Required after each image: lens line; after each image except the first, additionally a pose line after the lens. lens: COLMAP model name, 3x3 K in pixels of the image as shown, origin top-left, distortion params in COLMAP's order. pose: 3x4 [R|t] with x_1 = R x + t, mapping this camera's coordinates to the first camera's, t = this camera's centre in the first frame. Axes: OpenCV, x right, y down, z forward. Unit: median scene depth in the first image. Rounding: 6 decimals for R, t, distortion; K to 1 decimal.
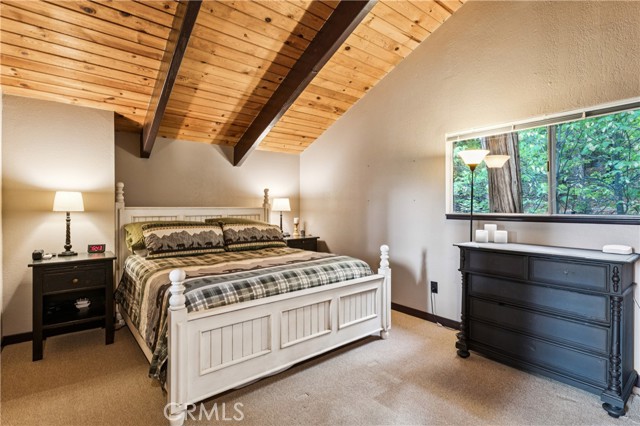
lens RADIAL K [[310.6, 0, 320.6], [0, 310.6, 209.8], [0, 0, 1]] dist [-0.004727, 0.000719]
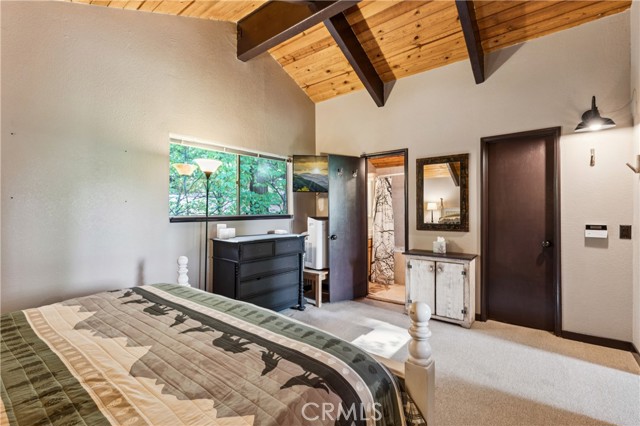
lens RADIAL K [[293.5, 0, 319.1], [0, 293.5, 210.5], [0, 0, 1]] dist [-0.004642, 0.001700]
pose [[-0.213977, 0.000878, 0.976838, -0.678560], [0.012602, 0.999919, 0.001861, -0.004078], [-0.976757, 0.012709, -0.213970, 0.881268]]
